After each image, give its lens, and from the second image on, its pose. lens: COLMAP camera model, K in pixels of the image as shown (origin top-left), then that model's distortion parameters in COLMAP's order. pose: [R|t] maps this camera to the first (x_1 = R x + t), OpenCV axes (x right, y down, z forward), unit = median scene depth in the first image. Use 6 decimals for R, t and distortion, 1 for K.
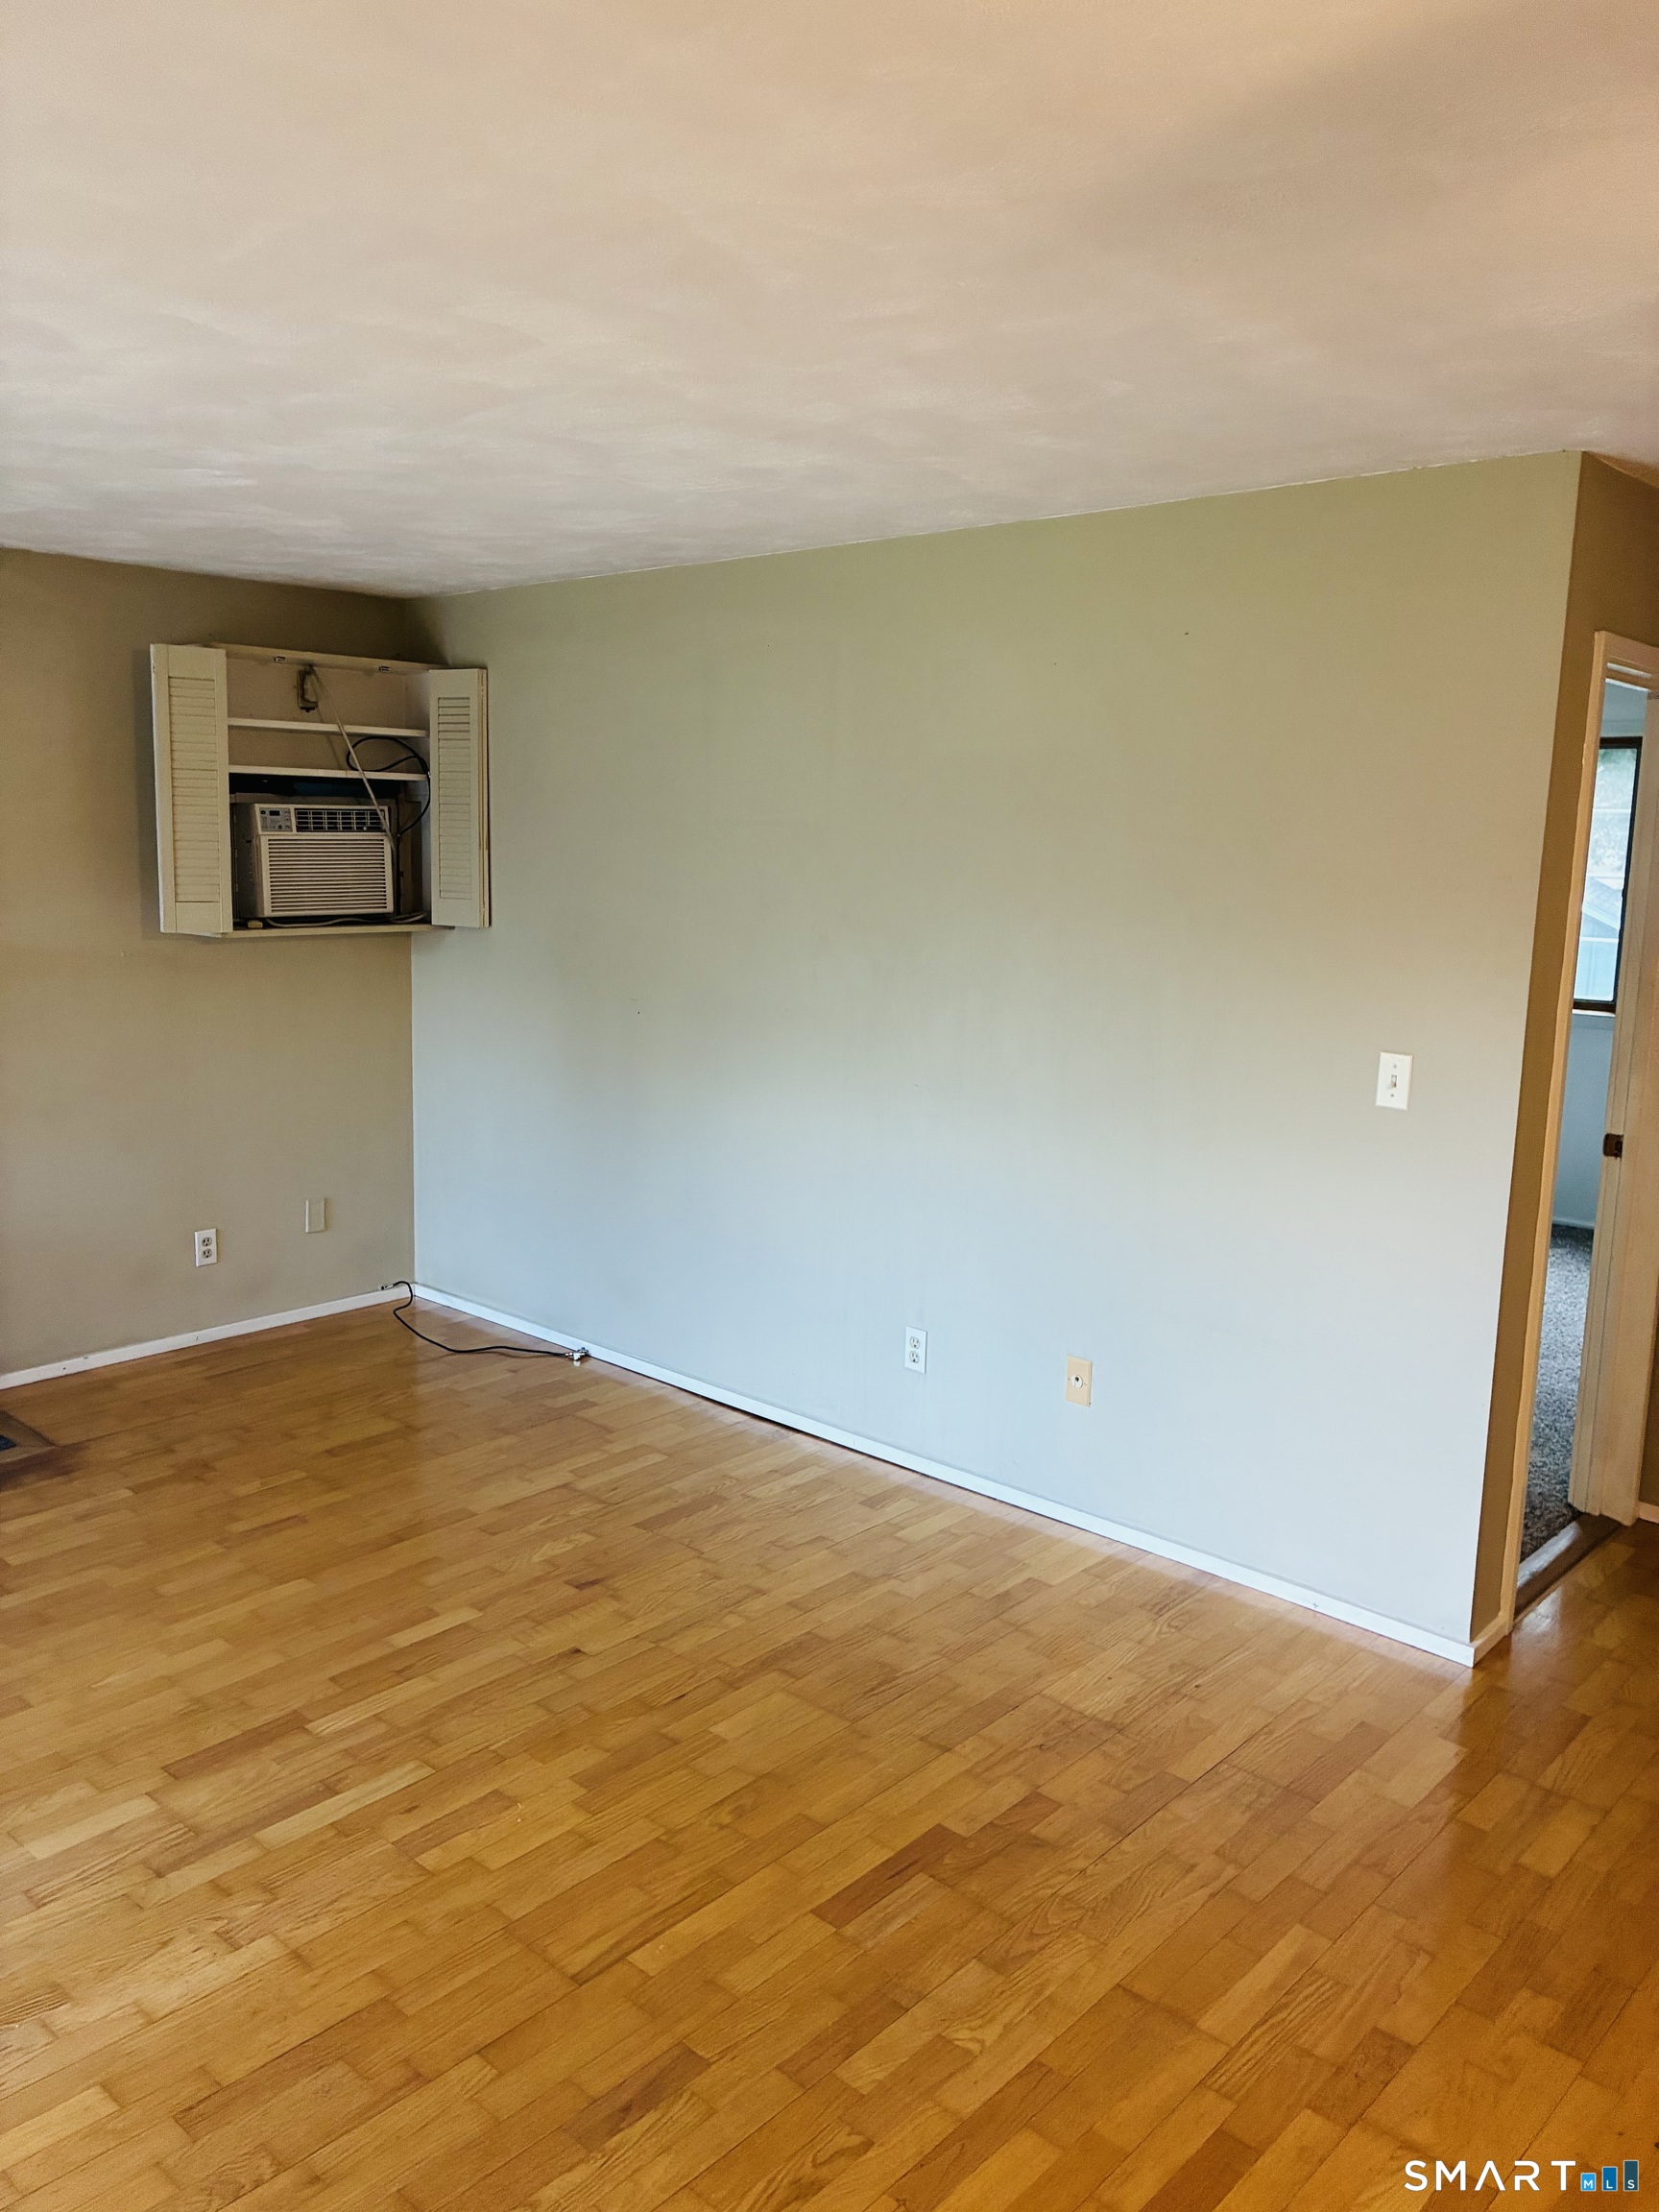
lens RADIAL K [[1677.1, 0, 817.2], [0, 1677.1, 1123.8], [0, 0, 1]] dist [0.046208, -0.061156]
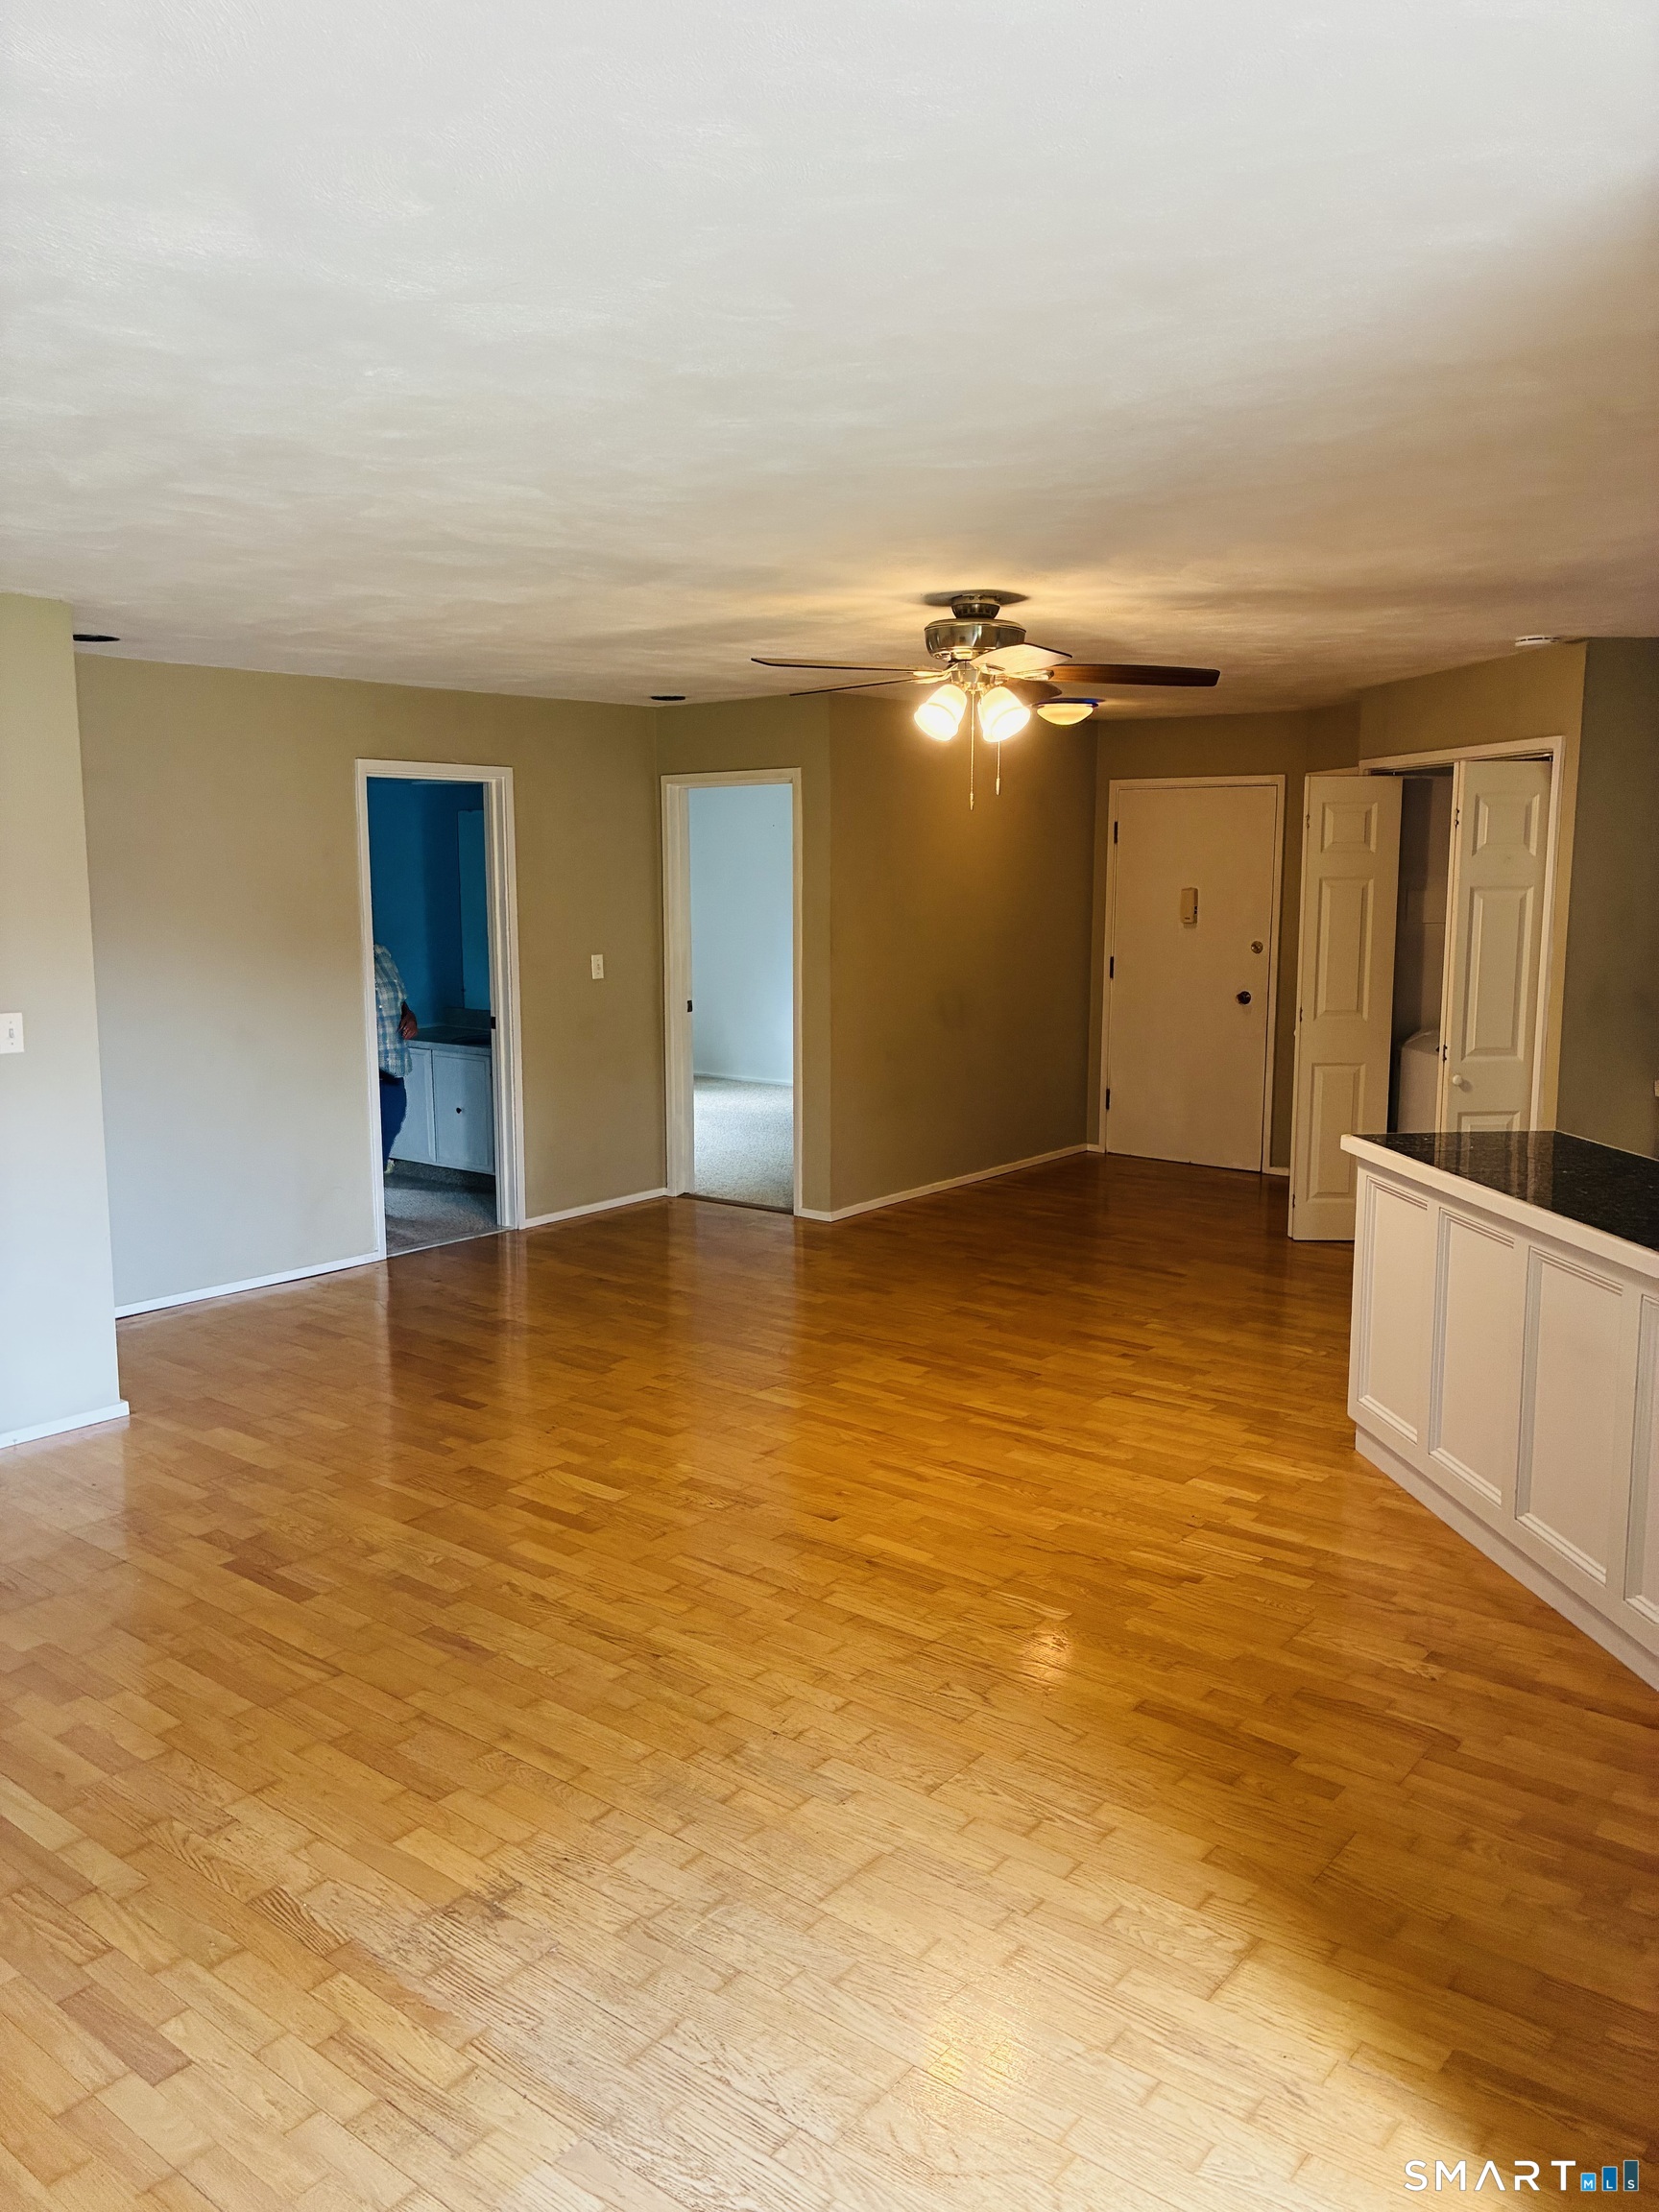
lens RADIAL K [[1677.1, 0, 817.5], [0, 1677.1, 1105.2], [0, 0, 1]] dist [0.046208, -0.061156]
pose [[-0.060189, -0.167595, 0.984017, -1.334144], [0.175367, 0.968696, 0.175712, -0.119995], [-0.982662, 0.183140, -0.028914, 0.504077]]
